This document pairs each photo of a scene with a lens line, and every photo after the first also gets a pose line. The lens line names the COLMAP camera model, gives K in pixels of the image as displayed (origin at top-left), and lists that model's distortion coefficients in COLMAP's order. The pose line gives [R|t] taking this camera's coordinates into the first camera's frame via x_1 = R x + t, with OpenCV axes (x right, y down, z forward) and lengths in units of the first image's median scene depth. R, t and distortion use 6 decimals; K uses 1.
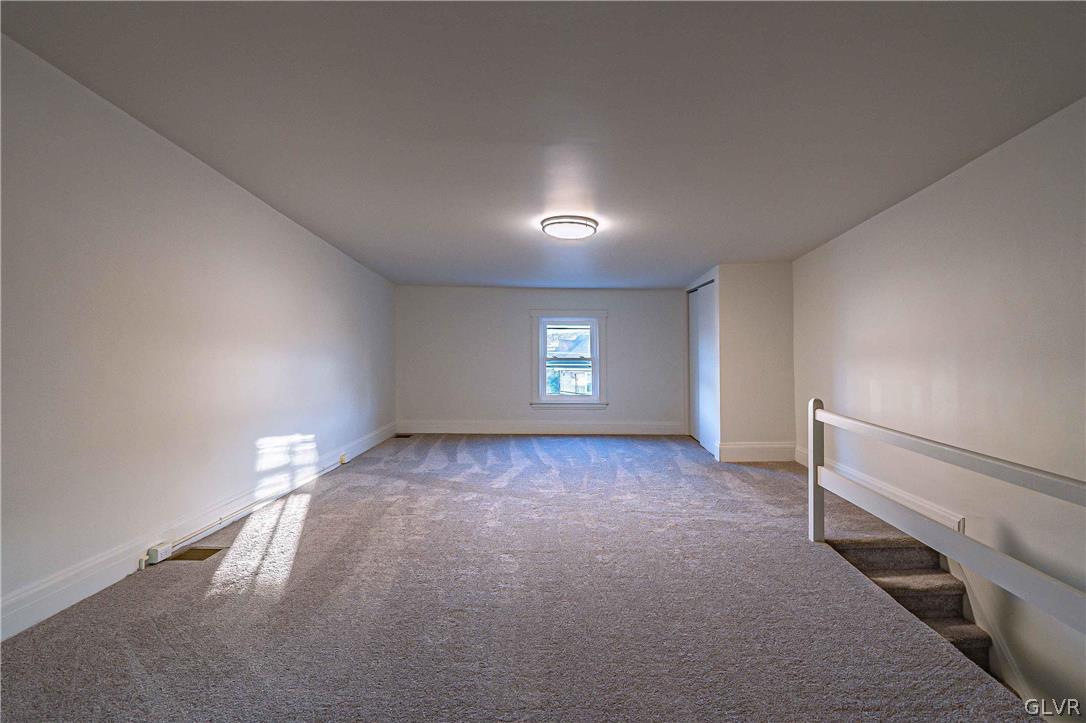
lens RADIAL K [[500.6, 0, 532.1], [0, 500.6, 349.4], [0, 0, 1]] dist [-0.001693, 0.000693]
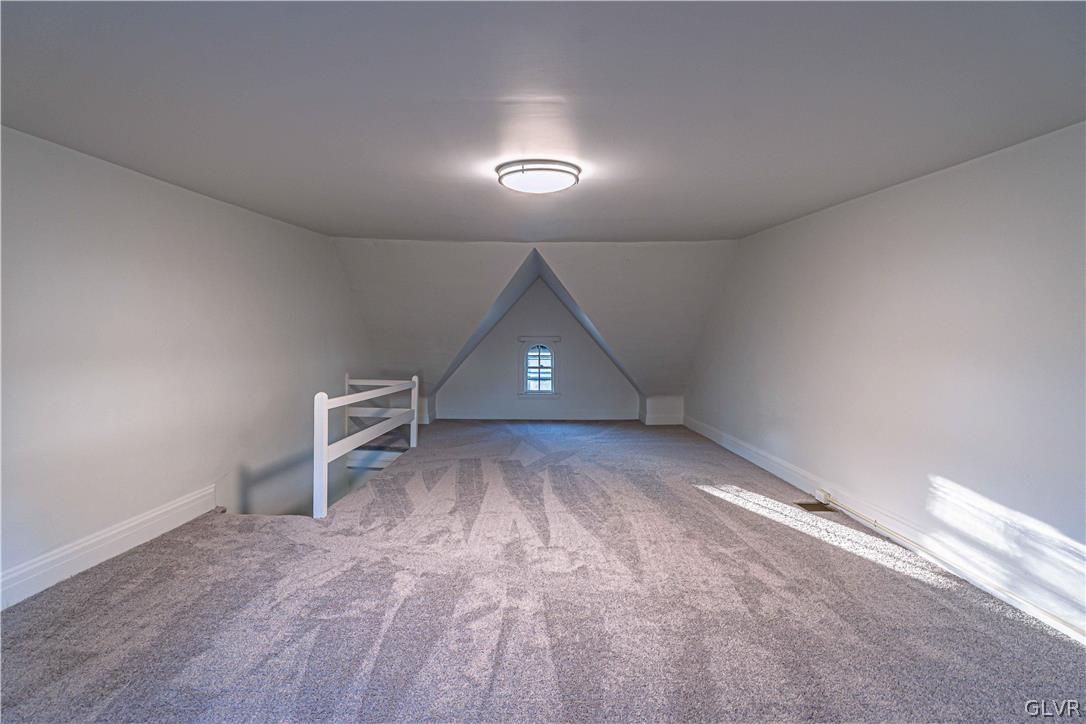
lens RADIAL K [[500.6, 0, 532.1], [0, 500.6, 349.9], [0, 0, 1]] dist [-0.001693, 0.000693]
pose [[-0.999049, -0.003059, -0.043498, 0.138539], [-0.003402, 0.999964, 0.007824, -0.025890], [0.043472, 0.007965, -0.999023, 1.944096]]
